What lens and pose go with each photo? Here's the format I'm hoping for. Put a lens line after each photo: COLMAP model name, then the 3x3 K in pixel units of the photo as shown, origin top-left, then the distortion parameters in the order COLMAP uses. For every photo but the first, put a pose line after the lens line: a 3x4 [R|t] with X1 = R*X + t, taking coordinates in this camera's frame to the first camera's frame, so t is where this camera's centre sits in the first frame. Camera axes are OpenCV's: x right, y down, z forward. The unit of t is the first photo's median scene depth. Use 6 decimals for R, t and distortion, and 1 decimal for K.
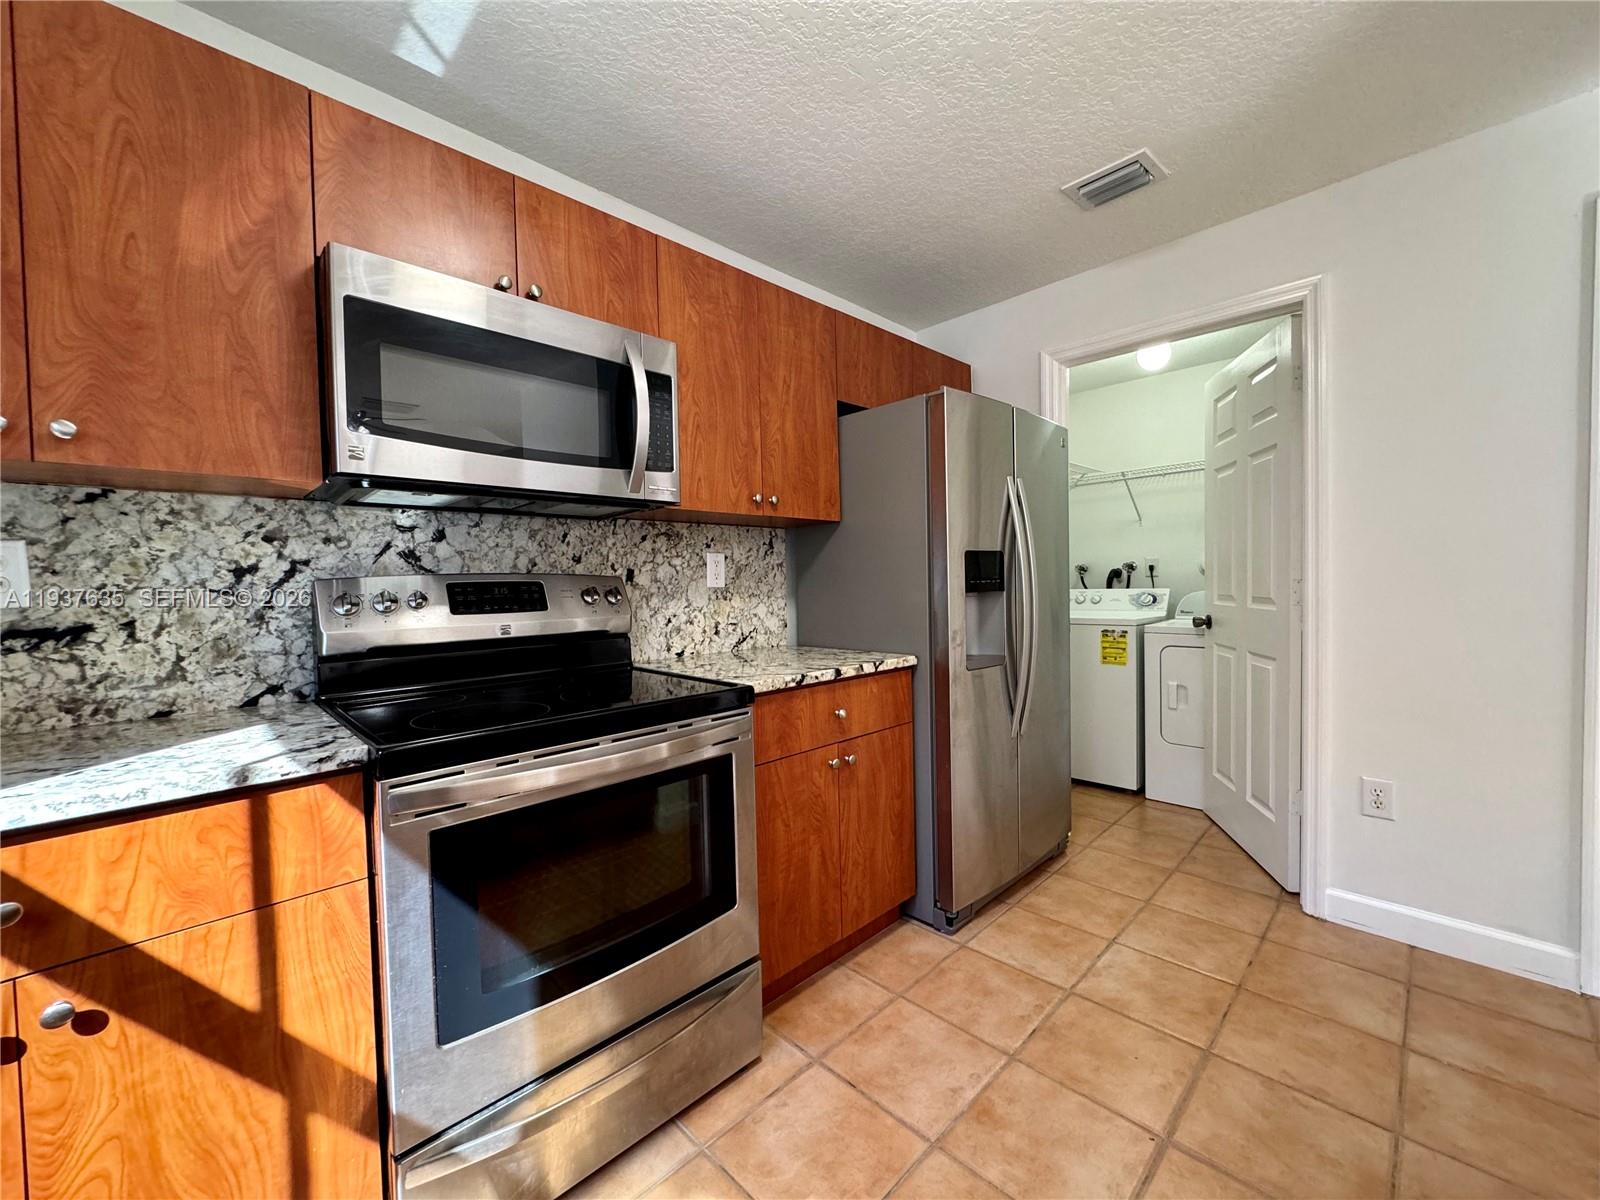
lens RADIAL K [[636.2, 0, 800.0], [0, 636.2, 600.7], [0, 0, 1]] dist [-0.001658, -0.000174]
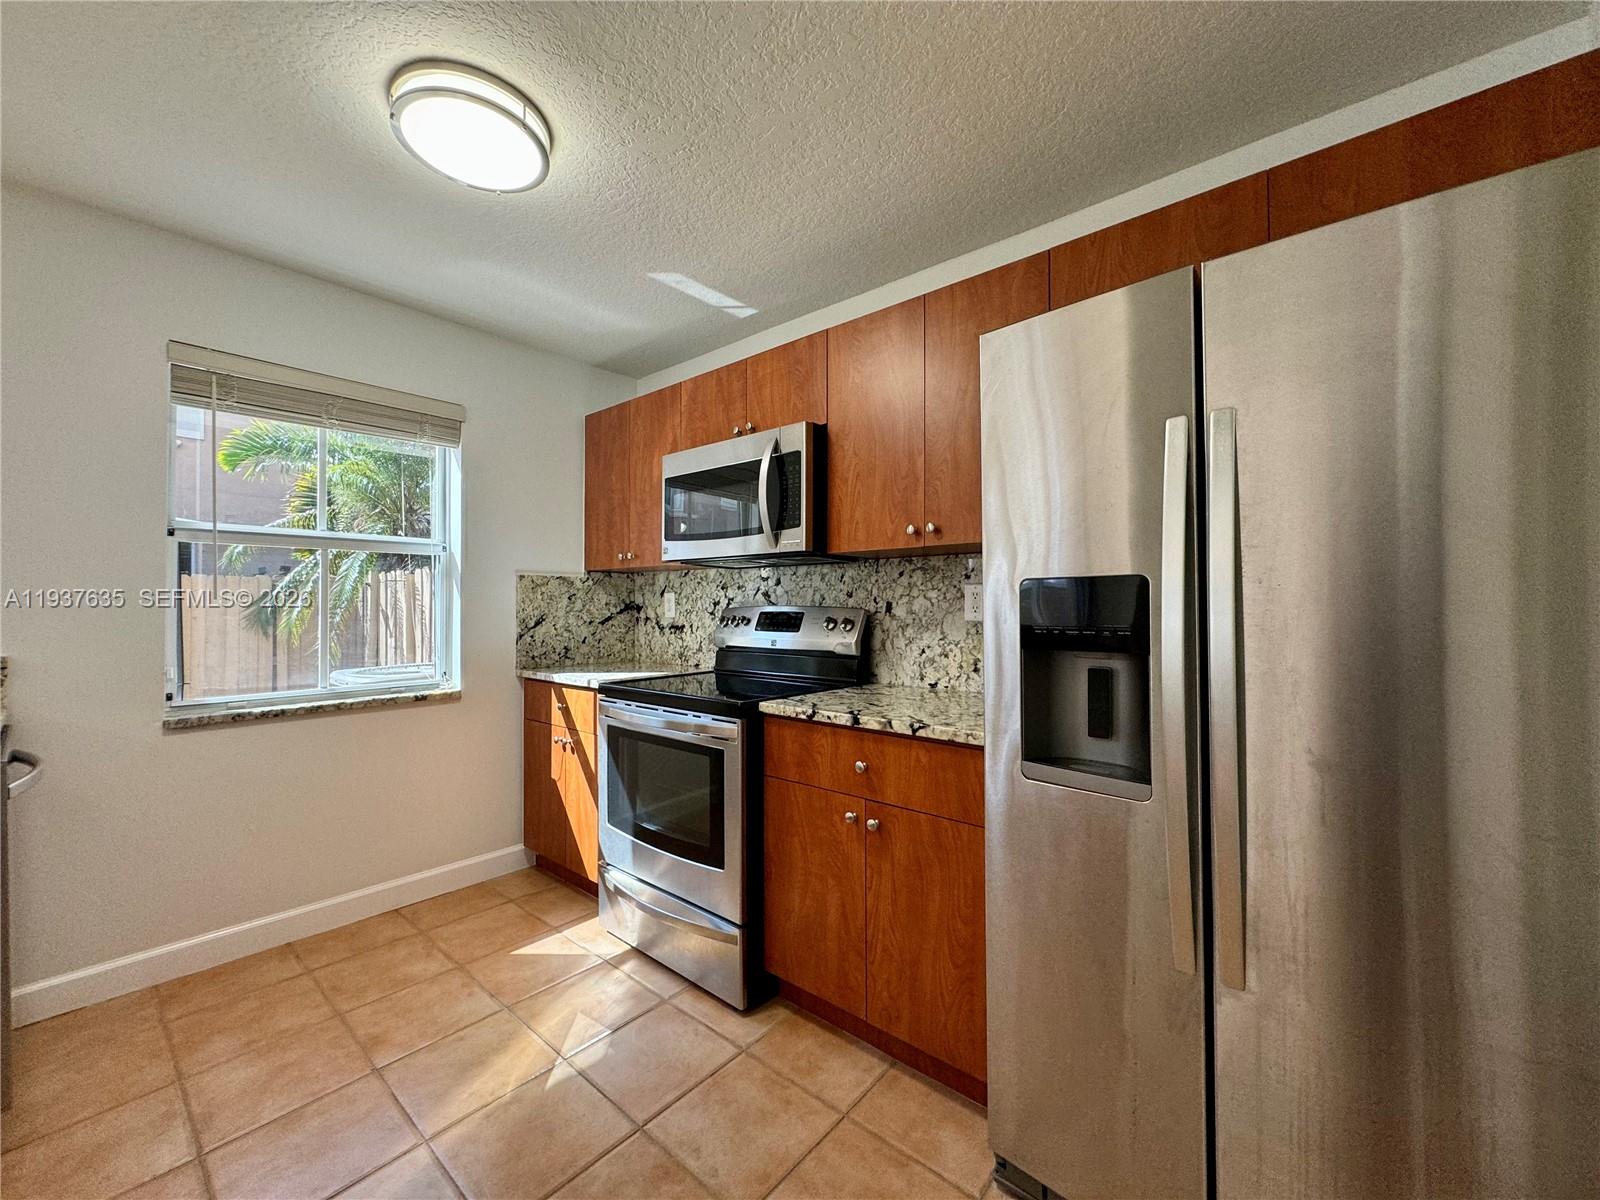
lens RADIAL K [[636.2, 0, 797.2], [0, 636.2, 604.1], [0, 0, 1]] dist [-0.001658, -0.000174]
pose [[0.079758, 0.017380, -0.996663, 0.893901], [-0.029908, 0.999440, 0.015035, -0.060552], [0.996365, 0.028609, 0.080233, 0.777376]]
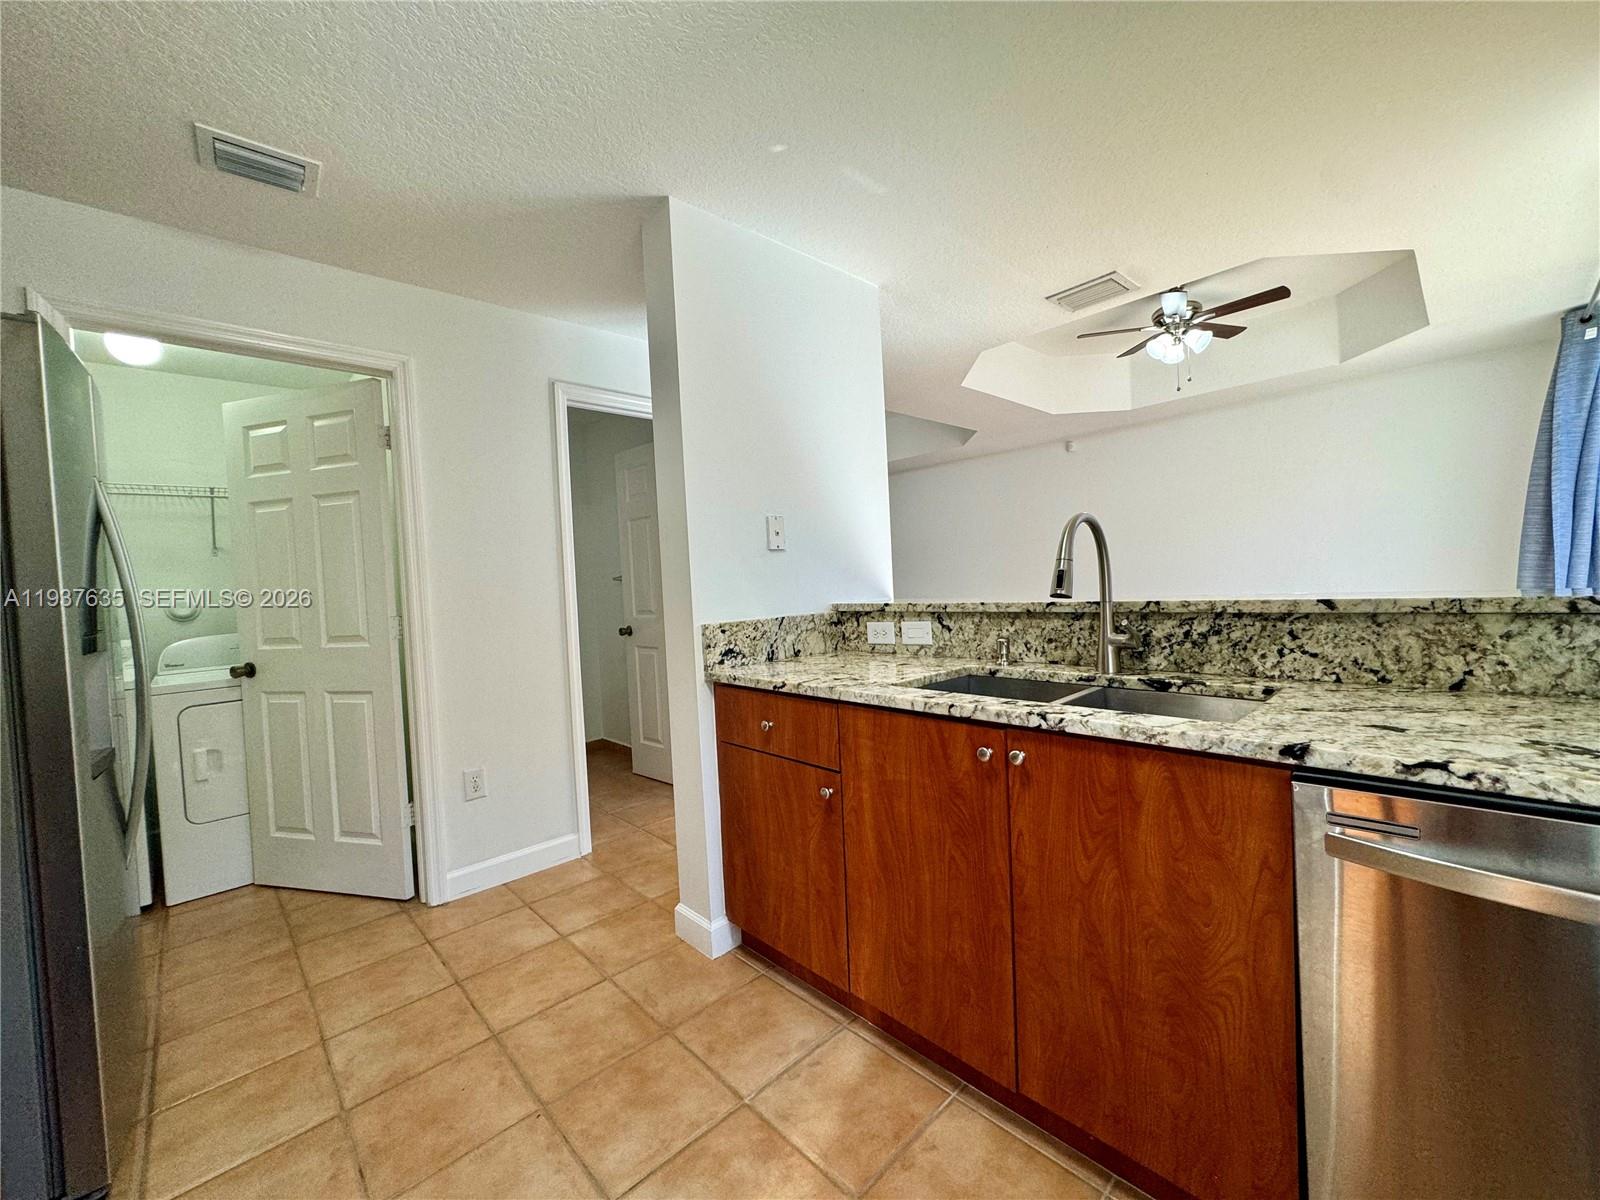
lens RADIAL K [[636.2, 0, 797.5], [0, 636.2, 598.8], [0, 0, 1]] dist [-0.001658, -0.000174]
pose [[0.024813, -0.010799, 0.999634, -0.353796], [0.081701, 0.996619, 0.008739, -0.017156], [-0.996348, 0.081455, 0.025612, 0.295764]]
